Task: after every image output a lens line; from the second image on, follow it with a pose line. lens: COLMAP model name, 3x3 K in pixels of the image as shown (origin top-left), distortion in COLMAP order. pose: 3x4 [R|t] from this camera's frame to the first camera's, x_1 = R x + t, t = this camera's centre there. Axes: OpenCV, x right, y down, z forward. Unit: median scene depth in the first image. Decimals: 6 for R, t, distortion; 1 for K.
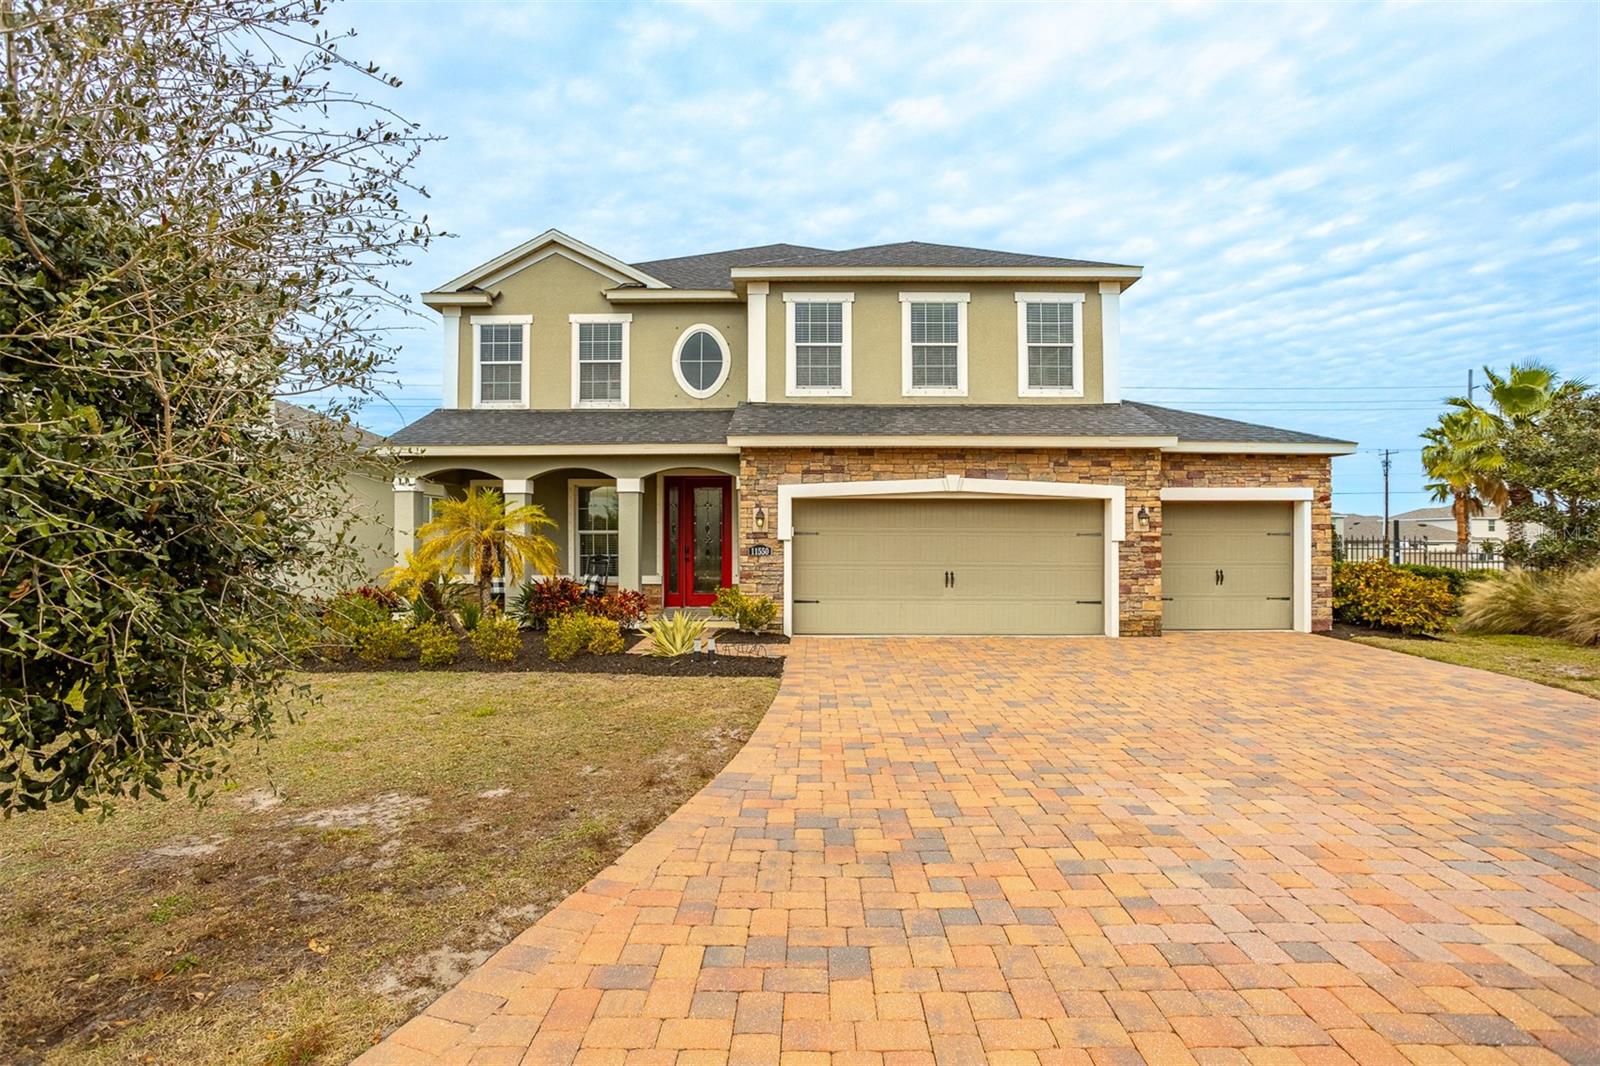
lens RADIAL K [[840.5, 0, 800.0], [0, 840.5, 533.0], [0, 0, 1]] dist [-0.058969, 0.037858]
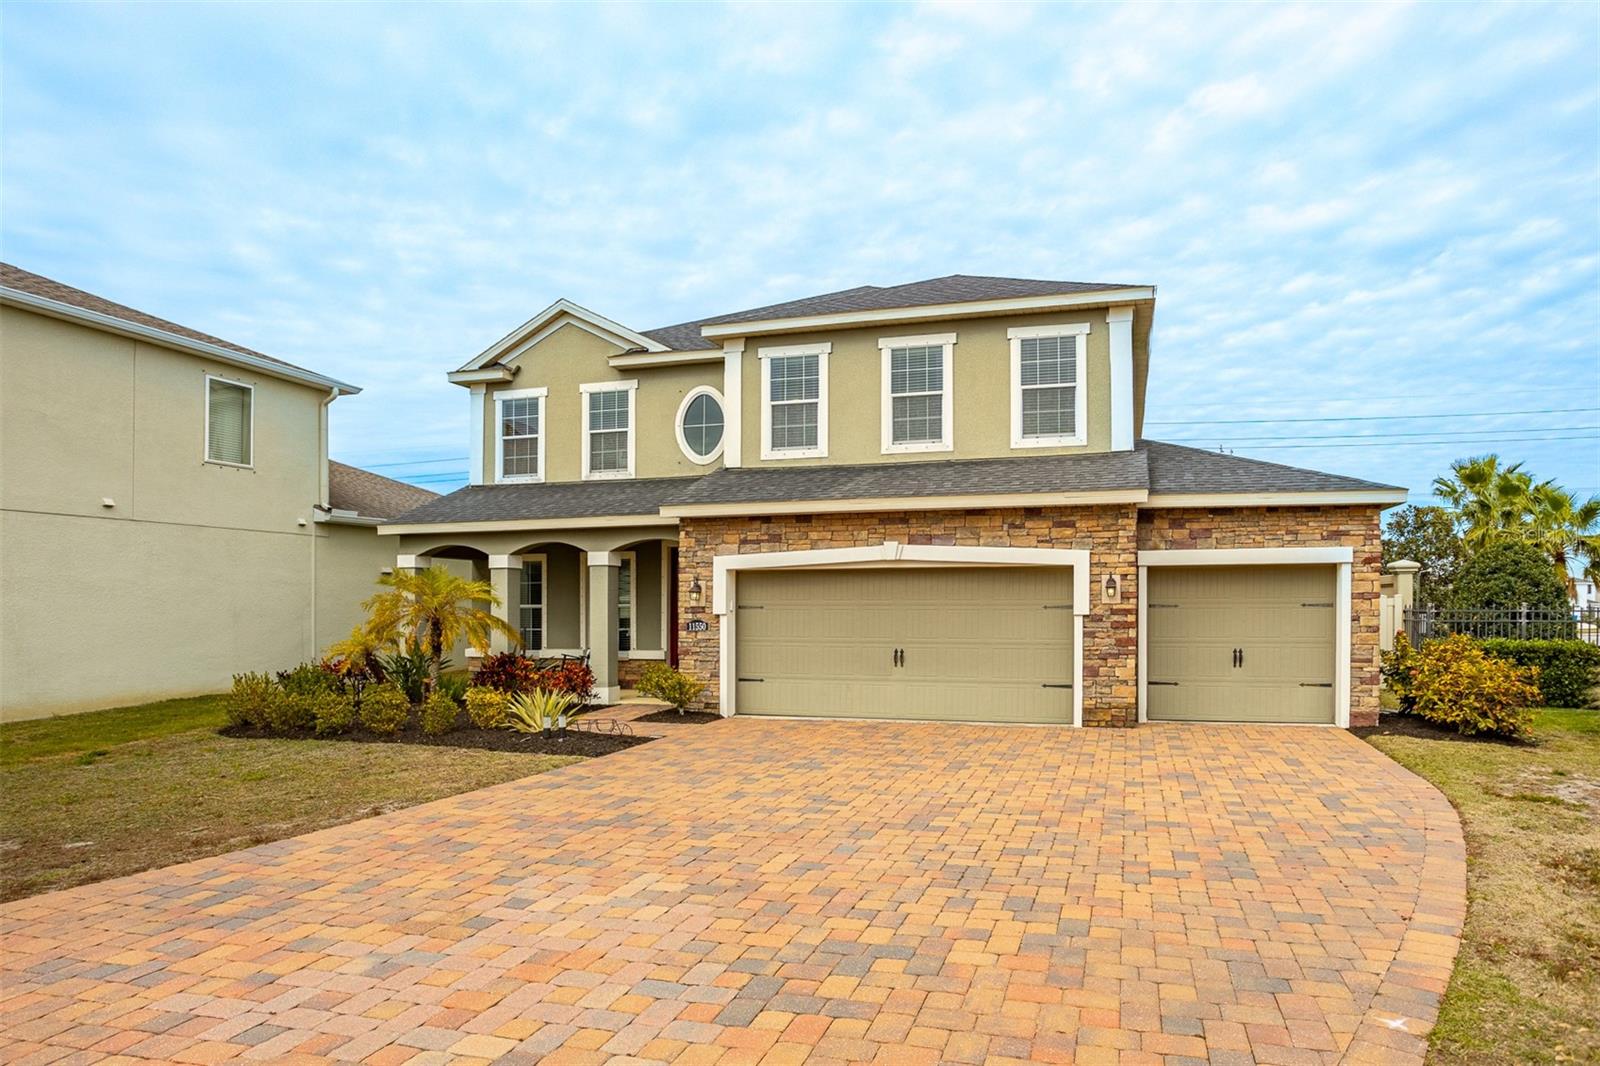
lens RADIAL K [[941.4, 0, 888.7], [0, 941.4, 610.3], [0, 0, 1]] dist [-0.047067, 0.022993]
pose [[0.969697, -0.003585, -0.244286, 0.376634], [0.006344, 0.999925, 0.010507, -0.005579], [0.244230, -0.011738, 0.969646, 0.019459]]
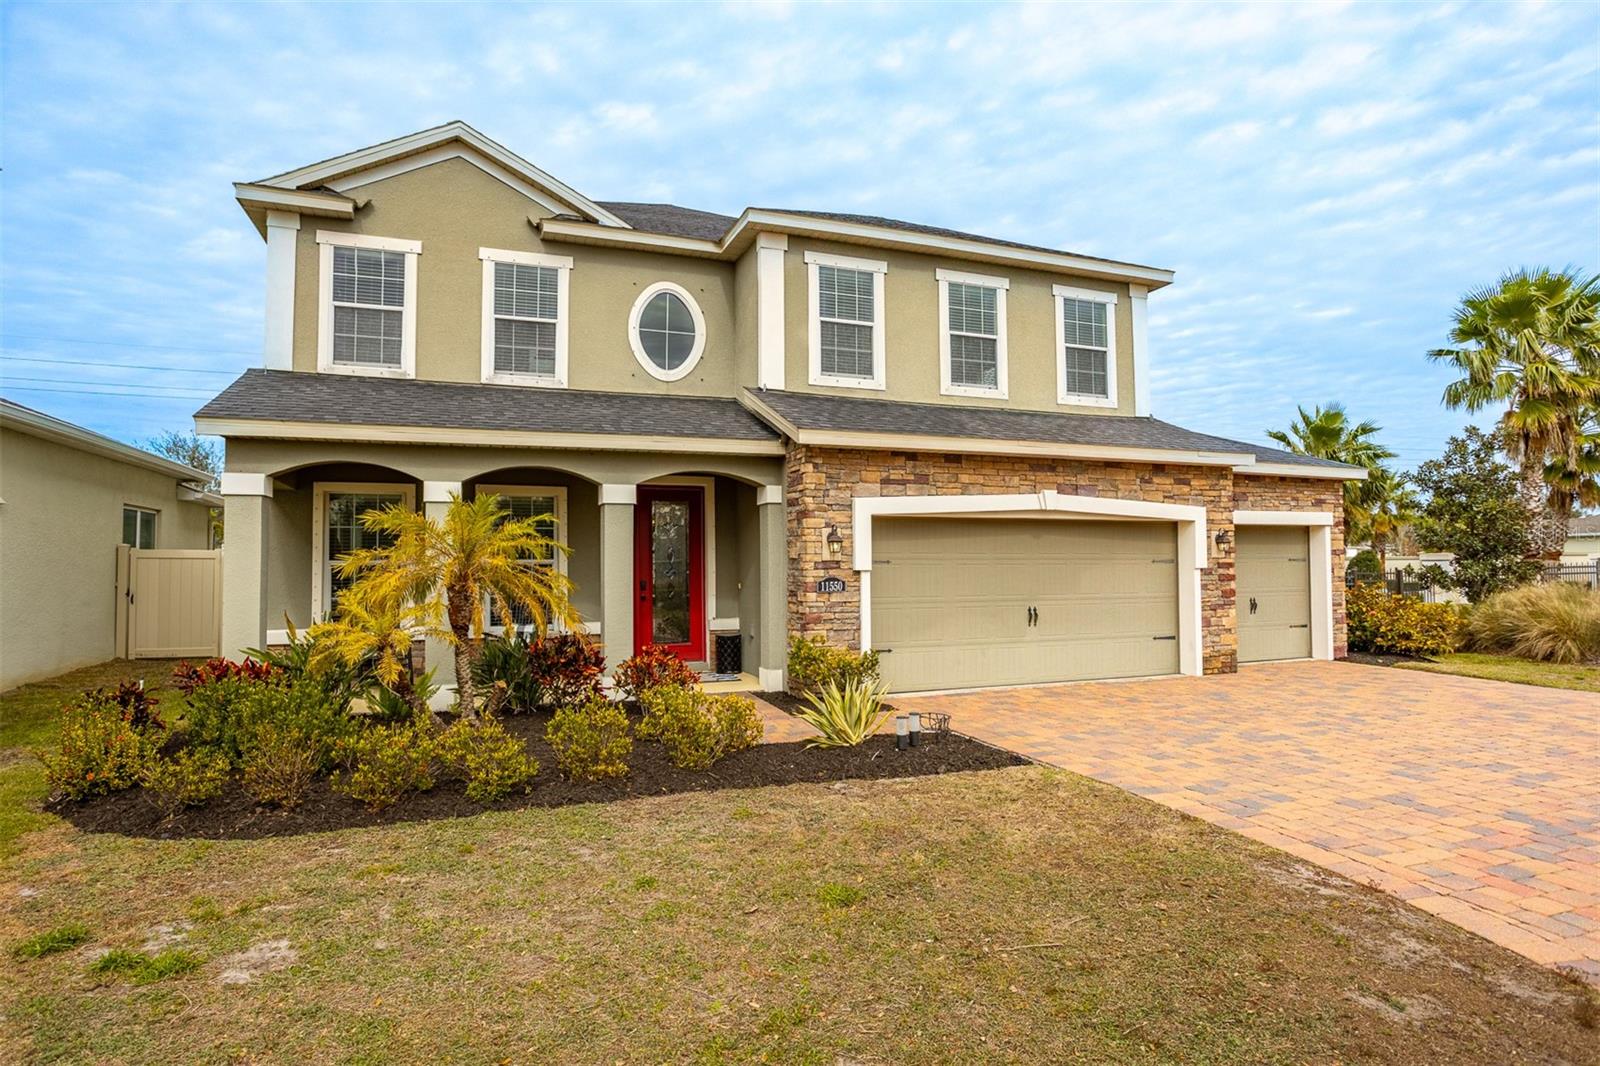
lens RADIAL K [[861.1, 0, 806.8], [0, 861.1, 541.8], [0, 0, 1]] dist [-0.033757, 0.000872]
pose [[0.929280, 0.003517, 0.369360, -0.311708], [0.004170, 0.999791, -0.020010, -0.001980], [-0.369353, 0.020135, 0.929071, 0.268217]]
